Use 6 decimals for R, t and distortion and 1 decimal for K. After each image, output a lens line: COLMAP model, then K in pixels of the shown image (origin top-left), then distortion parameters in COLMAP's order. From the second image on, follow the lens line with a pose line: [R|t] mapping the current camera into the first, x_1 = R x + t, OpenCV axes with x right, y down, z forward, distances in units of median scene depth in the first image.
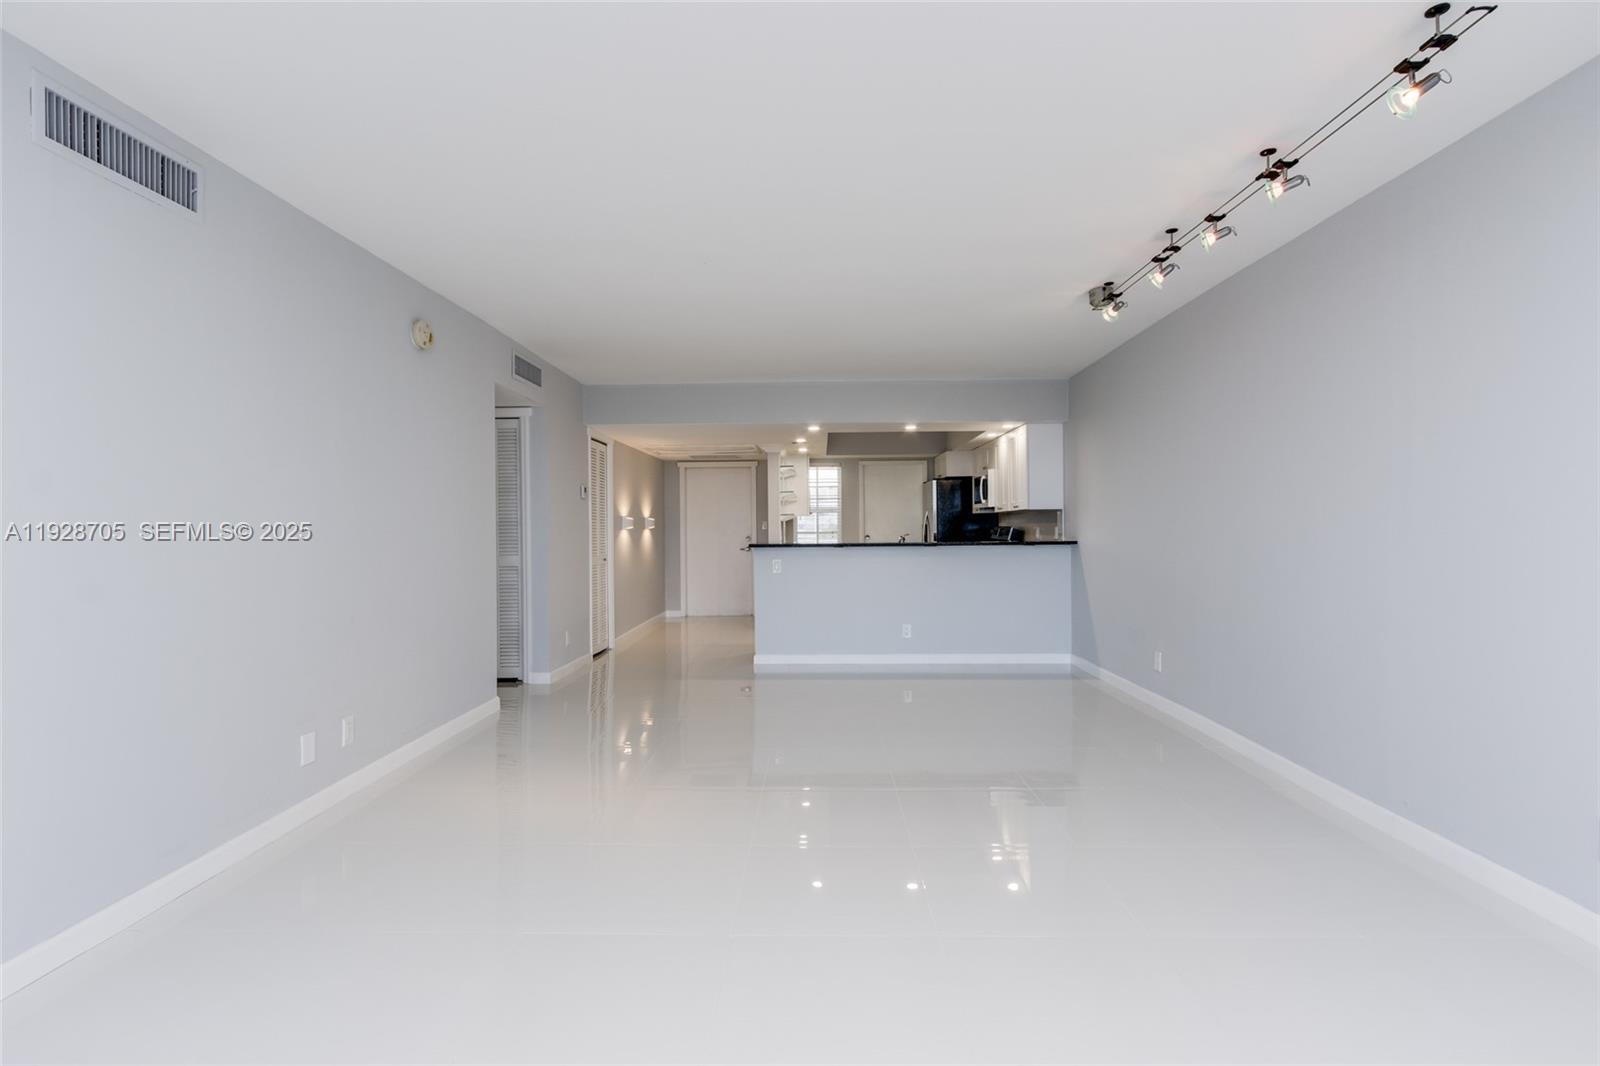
lens RADIAL K [[757.4, 0, 801.6], [0, 757.4, 528.3], [0, 0, 1]] dist [0.059758, -0.017685]
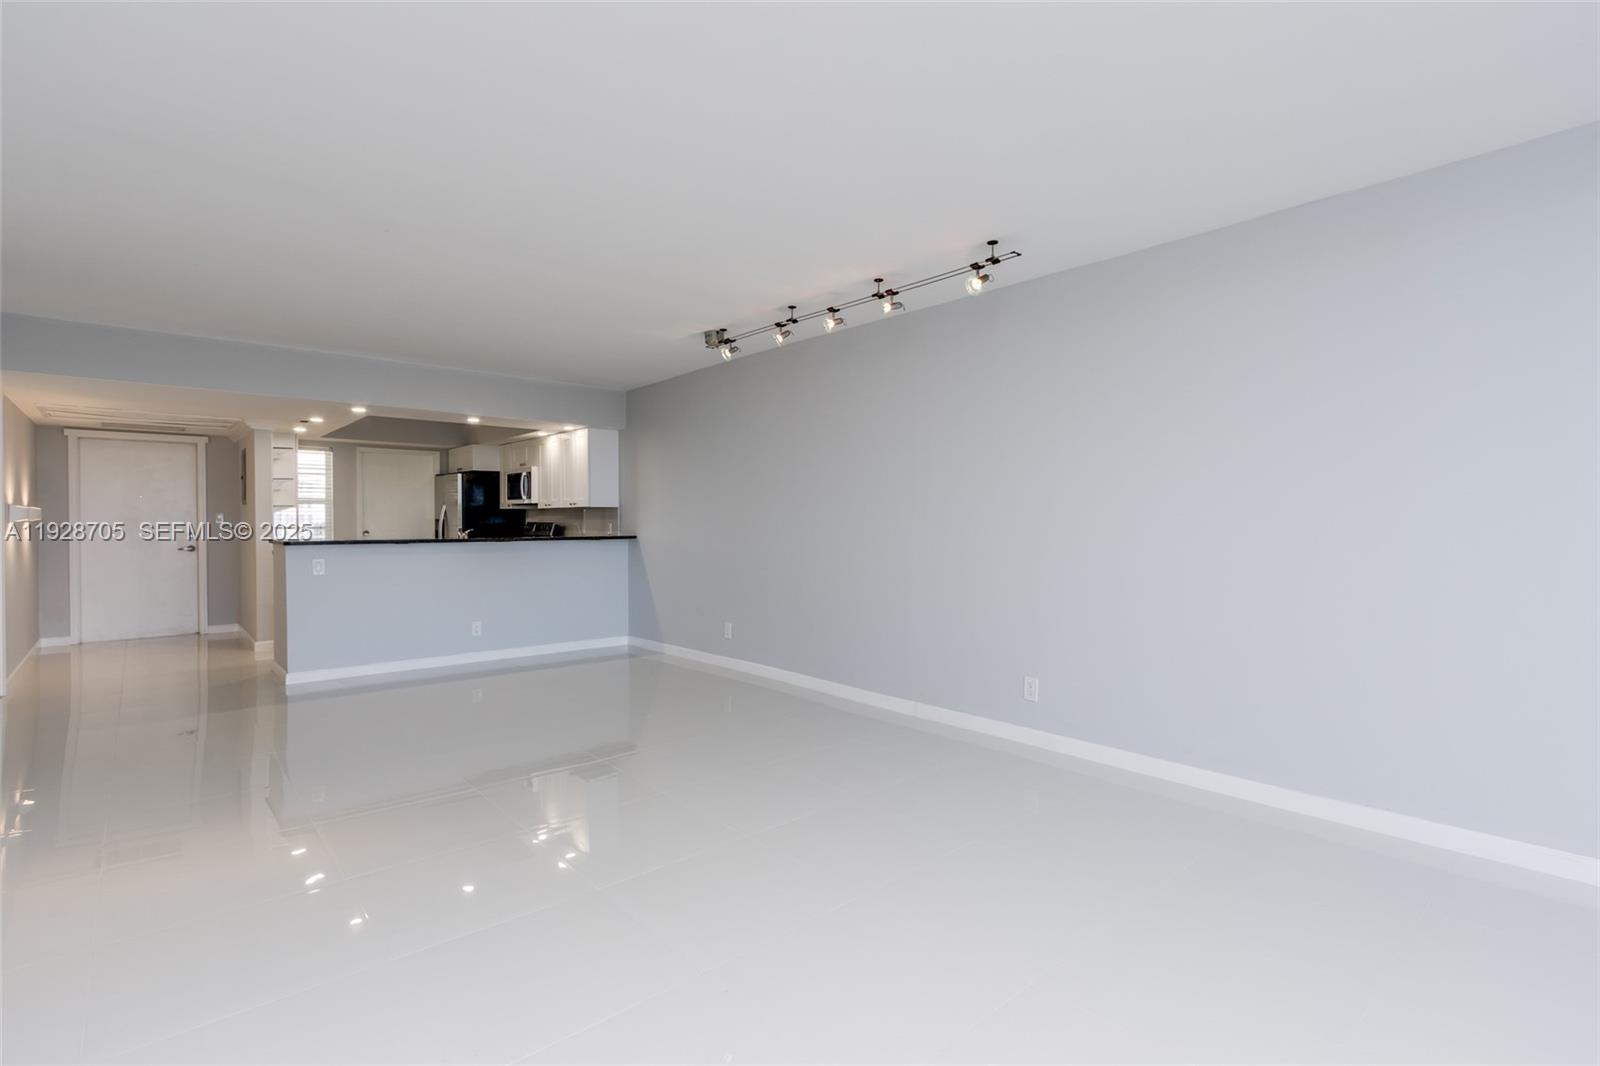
lens RADIAL K [[757.2, 0, 798.3], [0, 757.2, 529.9], [0, 0, 1]] dist [0.020648, 0.000309]
pose [[0.742353, 0.000175, 0.670009, -0.187344], [-0.005569, 0.999967, 0.005908, -0.000195], [-0.669985, -0.008117, 0.742330, -0.001713]]
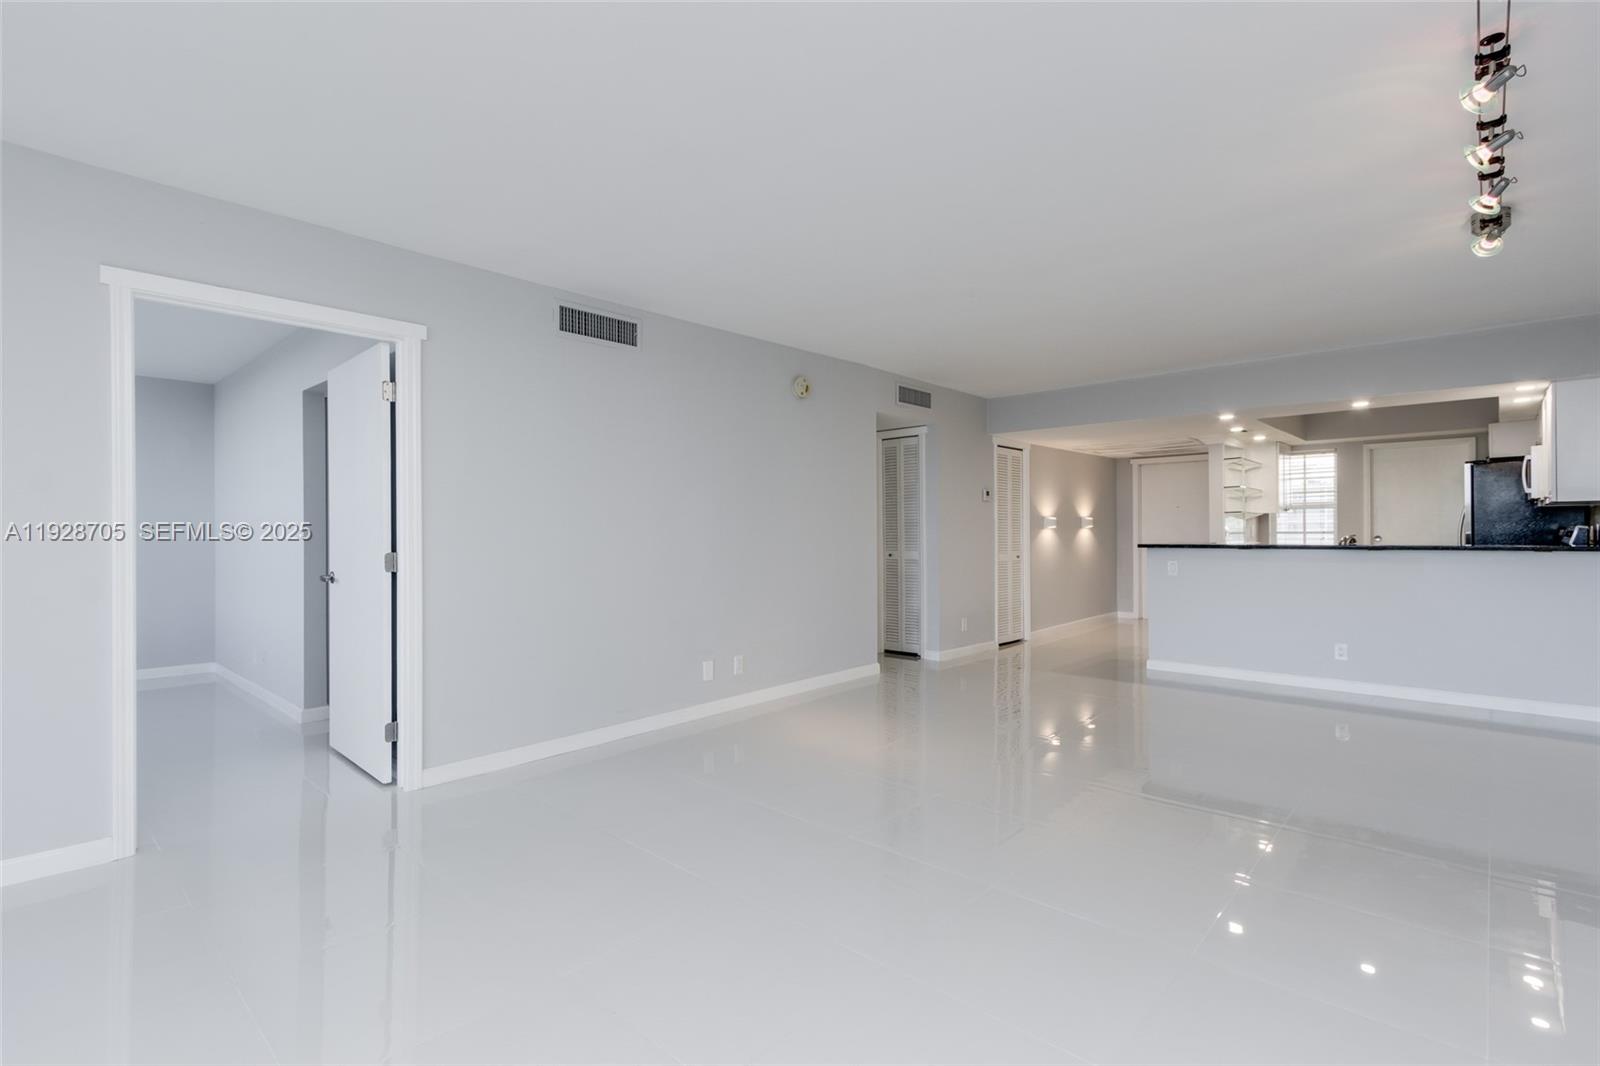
lens RADIAL K [[749.8, 0, 800.0], [0, 749.8, 533.0], [0, 0, 1]] dist [-0.000849, 0.000082]
pose [[0.749725, 0.003614, -0.661740, 0.212025], [0.002051, 0.999968, 0.007785, -0.001679], [0.661747, -0.007194, 0.749693, -0.000898]]
